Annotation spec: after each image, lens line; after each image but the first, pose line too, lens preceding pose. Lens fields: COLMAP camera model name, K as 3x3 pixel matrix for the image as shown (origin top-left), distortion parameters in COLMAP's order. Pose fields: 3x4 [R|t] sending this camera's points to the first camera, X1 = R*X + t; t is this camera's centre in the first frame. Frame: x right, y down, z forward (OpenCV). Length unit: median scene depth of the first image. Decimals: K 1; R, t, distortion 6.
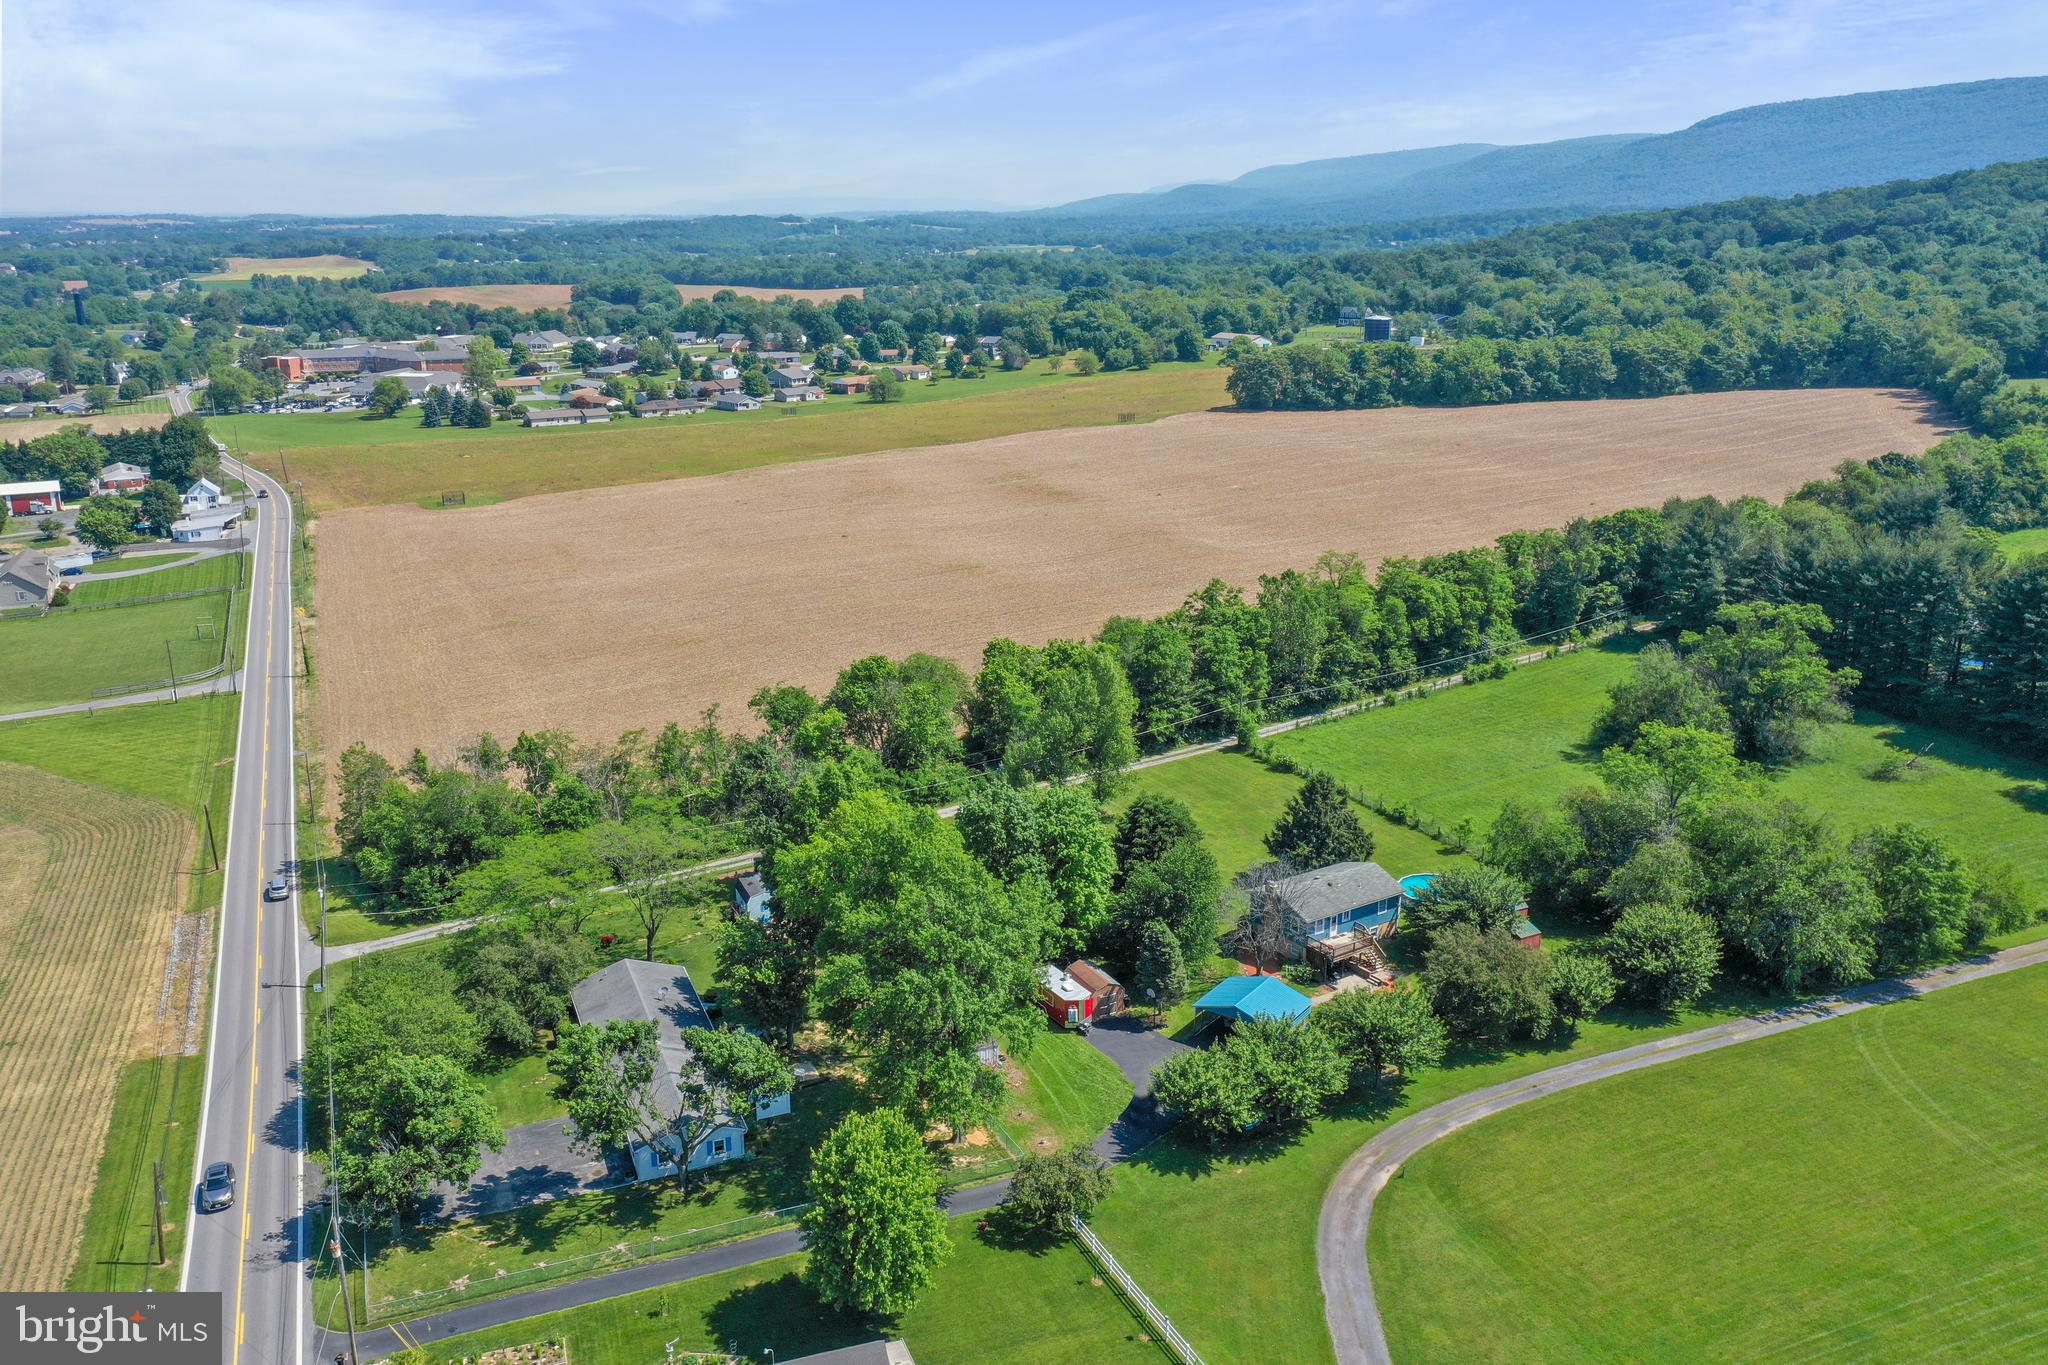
lens RADIAL K [[1604.5, 0, 1015.1], [0, 1604.5, 678.7], [0, 0, 1]] dist [-0.008524, -0.000216]
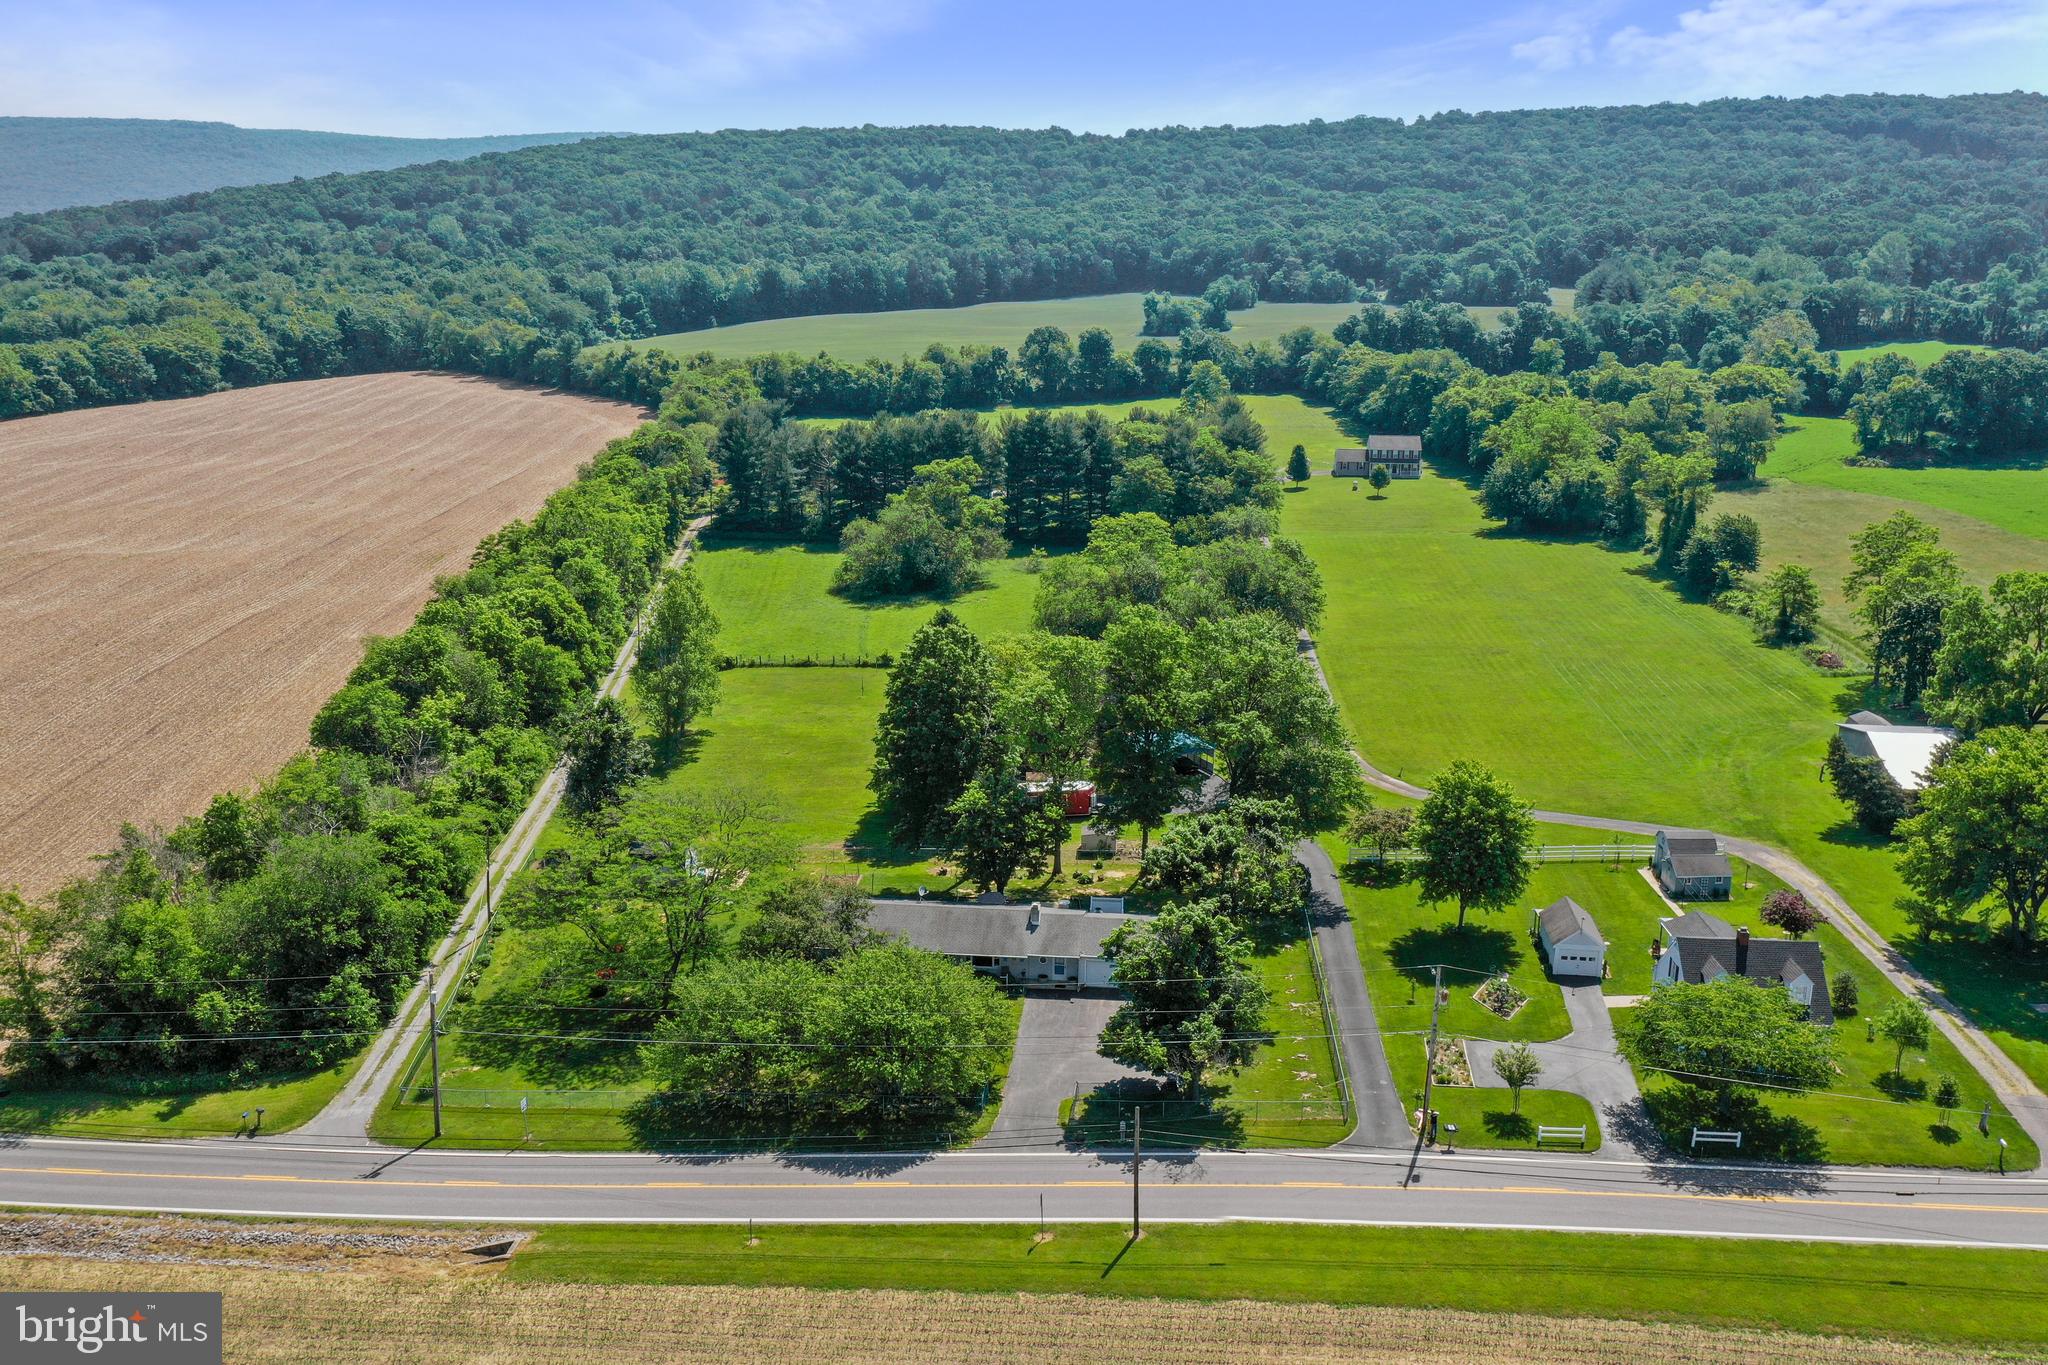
lens RADIAL K [[1604.5, 0, 1016.4], [0, 1604.5, 685.7], [0, 0, 1]] dist [-0.008524, -0.000216]
pose [[0.465160, -0.218106, 0.857937, -0.580723], [0.235581, 0.964723, 0.117525, -0.008664], [-0.853304, 0.147446, 0.500132, 0.288260]]
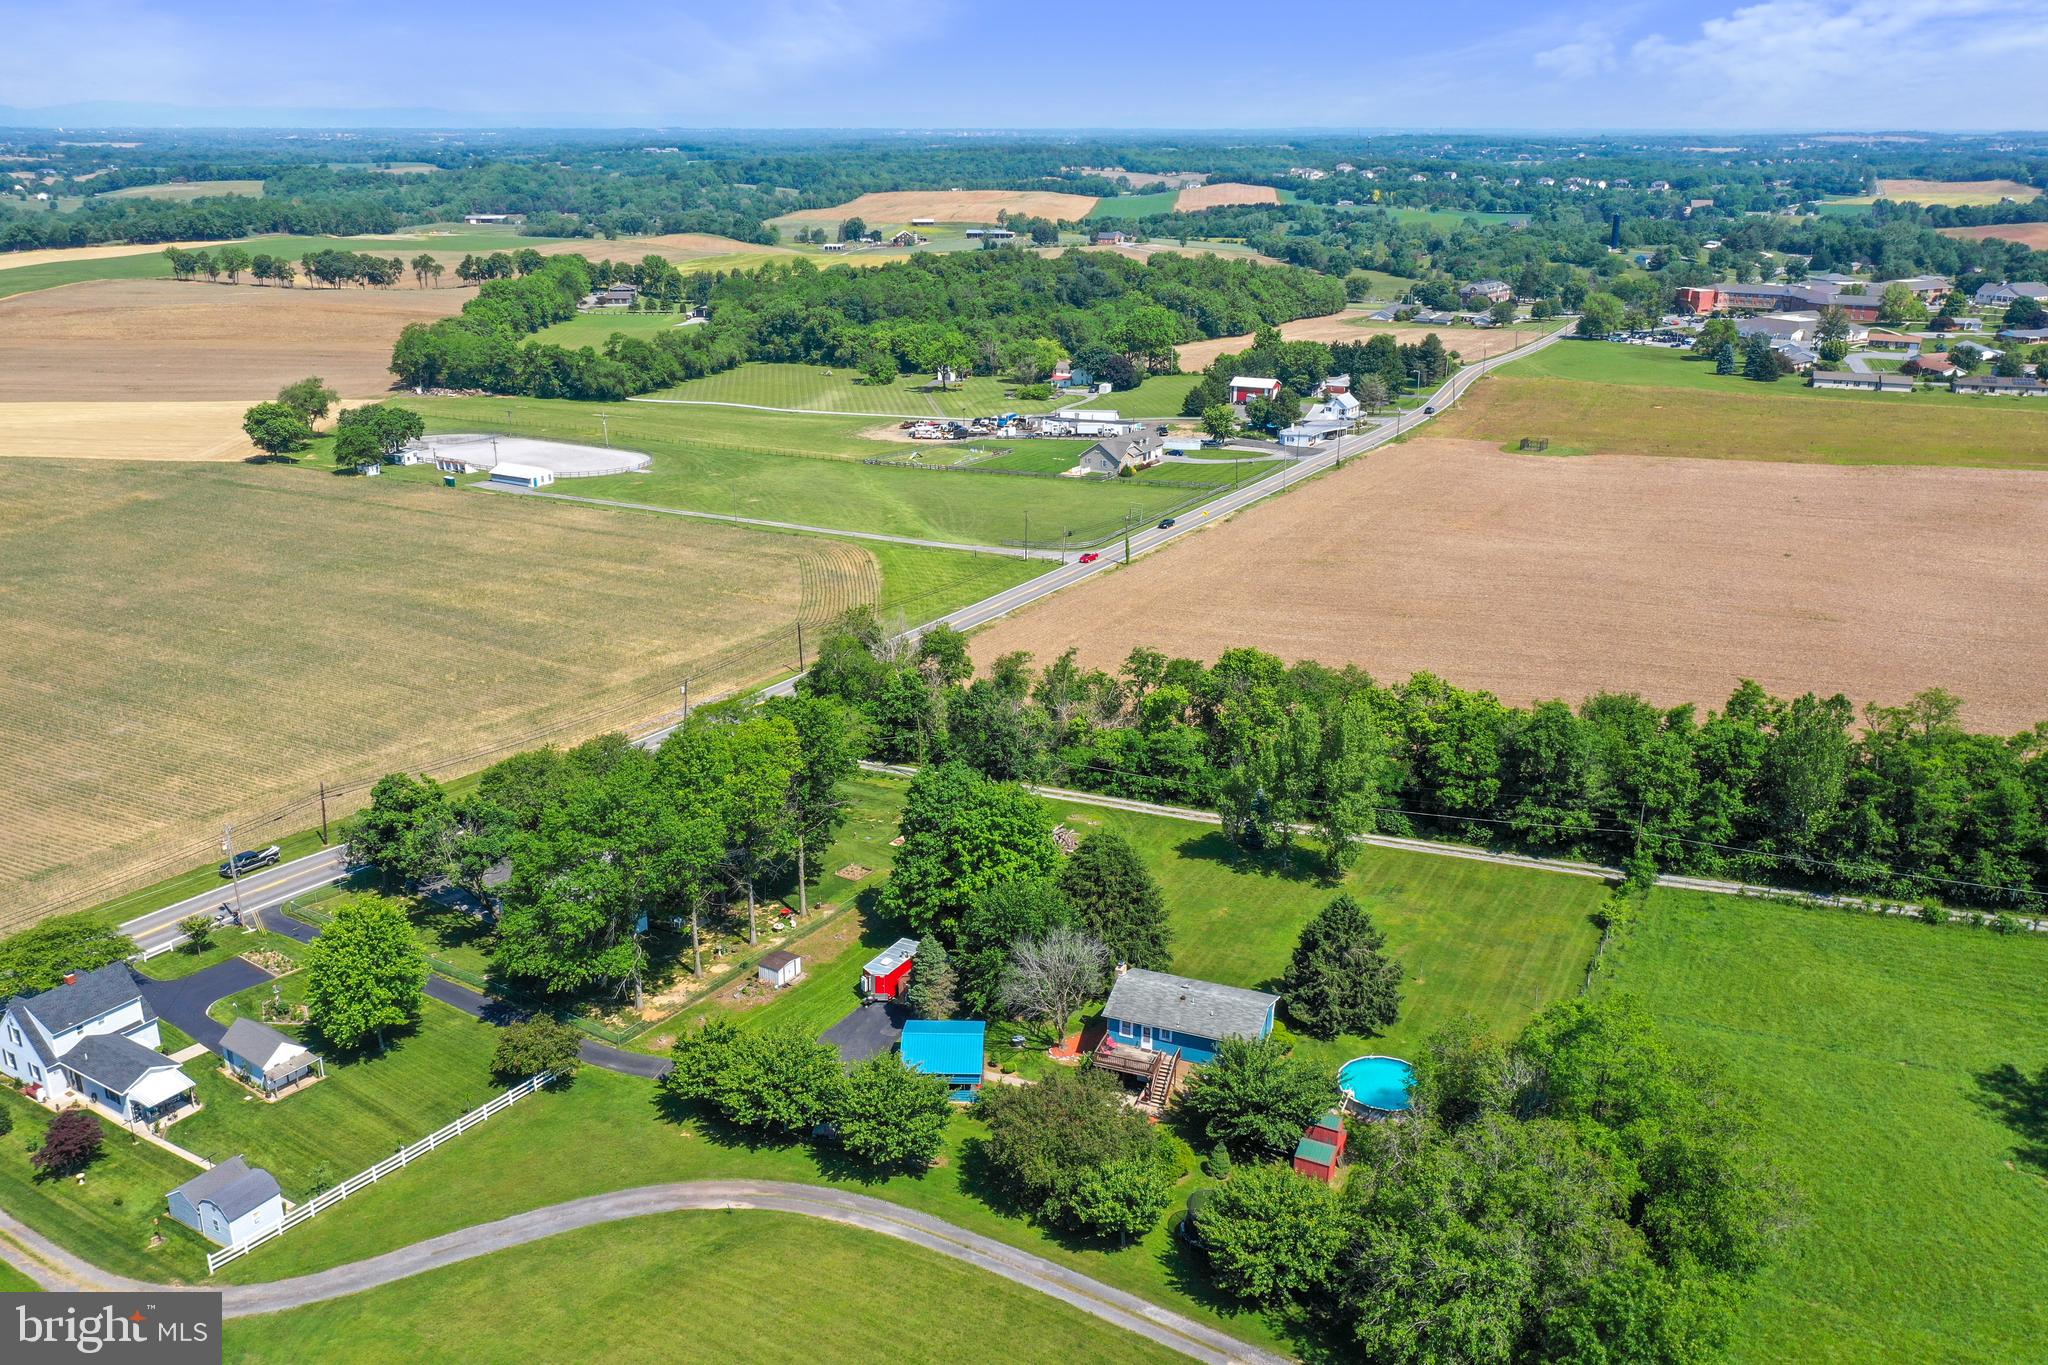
lens RADIAL K [[1604.5, 0, 1011.9], [0, 1604.5, 684.0], [0, 0, 1]] dist [-0.008524, -0.000216]
pose [[0.565494, 0.267726, -0.780090, 0.531418], [-0.227571, 0.959779, 0.164427, -0.107847], [0.792735, 0.084543, 0.603676, 0.262500]]
